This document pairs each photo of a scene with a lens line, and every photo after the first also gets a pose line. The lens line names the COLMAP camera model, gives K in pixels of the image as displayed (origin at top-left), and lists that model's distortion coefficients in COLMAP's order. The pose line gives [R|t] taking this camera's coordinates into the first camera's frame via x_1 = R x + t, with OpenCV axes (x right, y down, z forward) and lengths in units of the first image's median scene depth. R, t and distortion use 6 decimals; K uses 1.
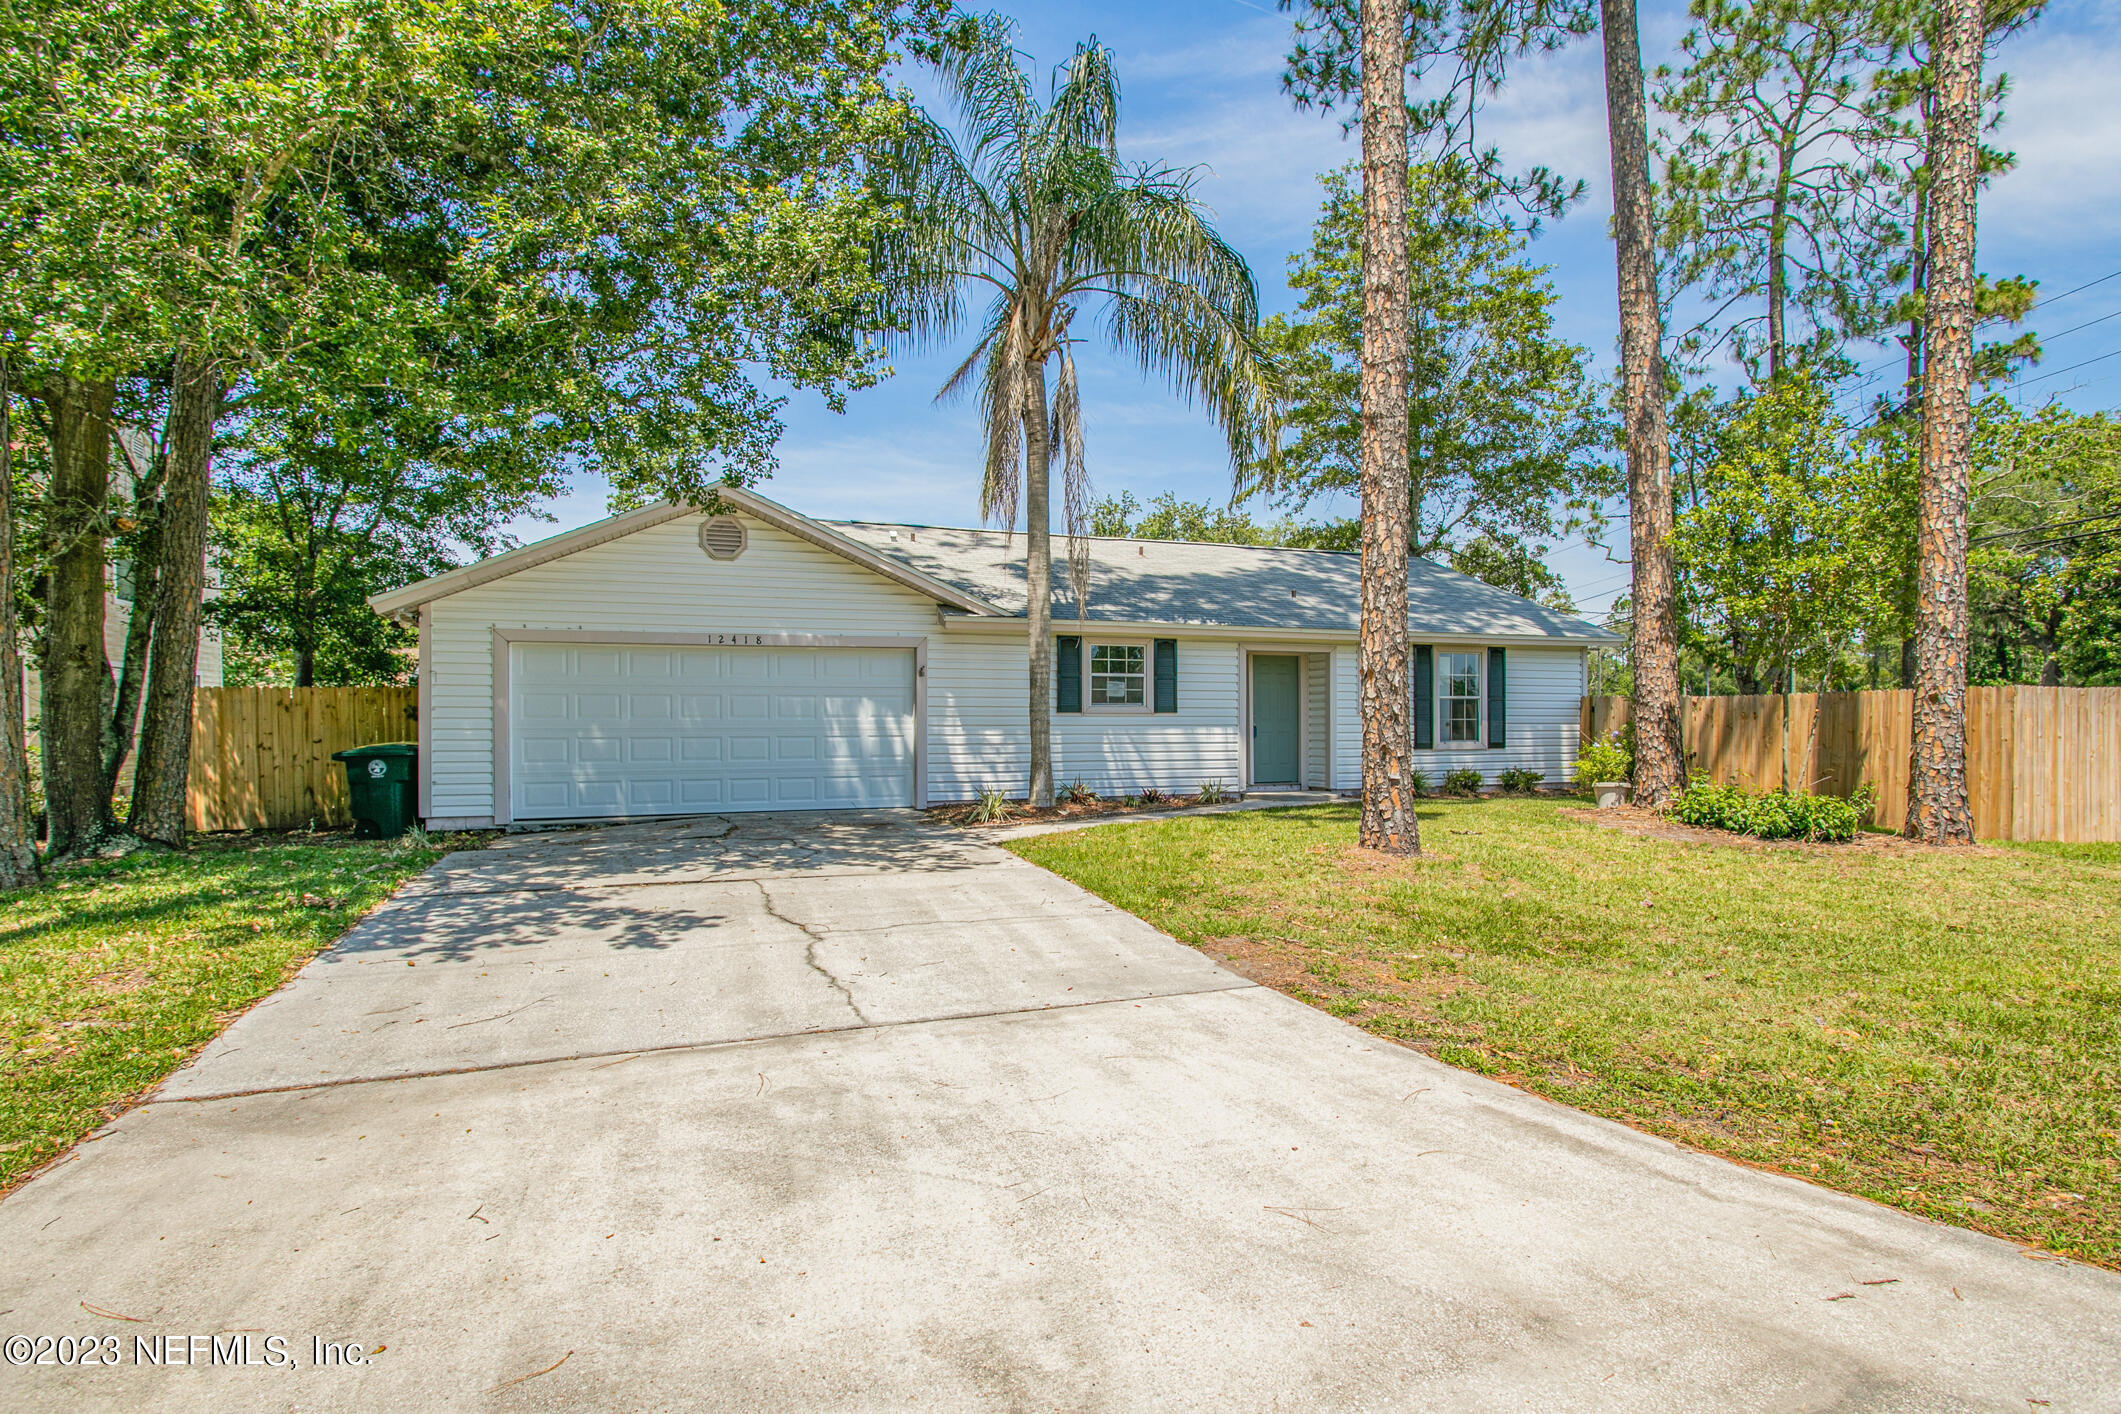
lens RADIAL K [[1048.5, 0, 1060.1], [0, 1048.5, 714.6], [0, 0, 1]] dist [0.000295, 0.002009]
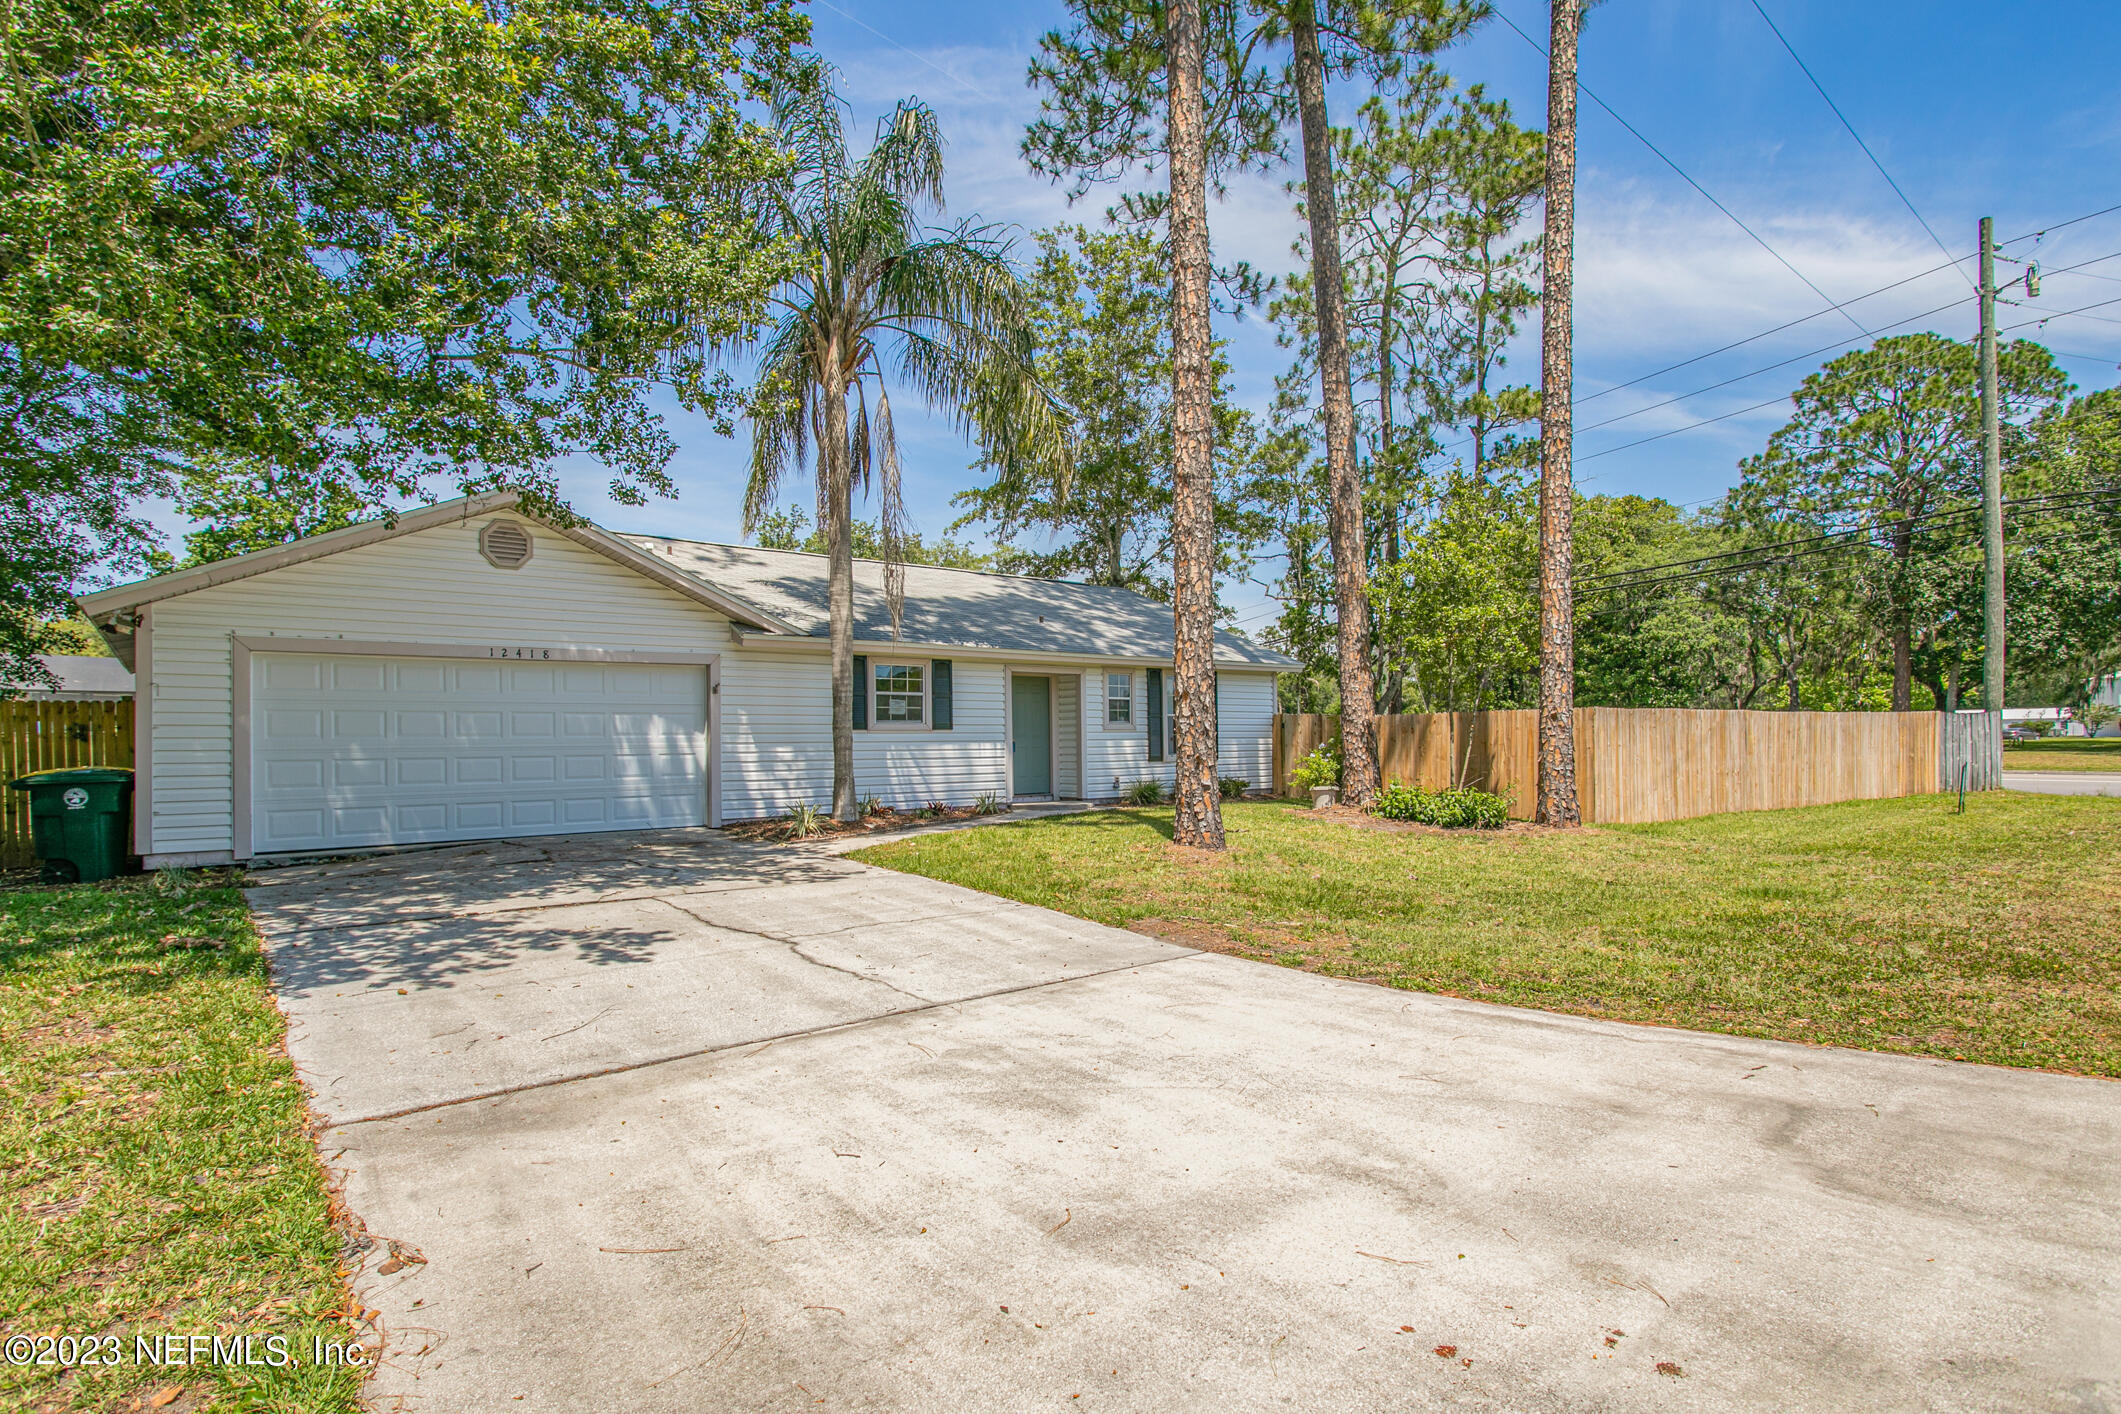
lens RADIAL K [[1048.5, 0, 1057.2], [0, 1048.5, 708.2], [0, 0, 1]] dist [0.000295, 0.002009]
pose [[0.948330, 0.003463, 0.317268, -0.175358], [0.003737, 0.999749, -0.022082, 0.000648], [-0.317265, 0.022127, 0.948079, -0.051739]]
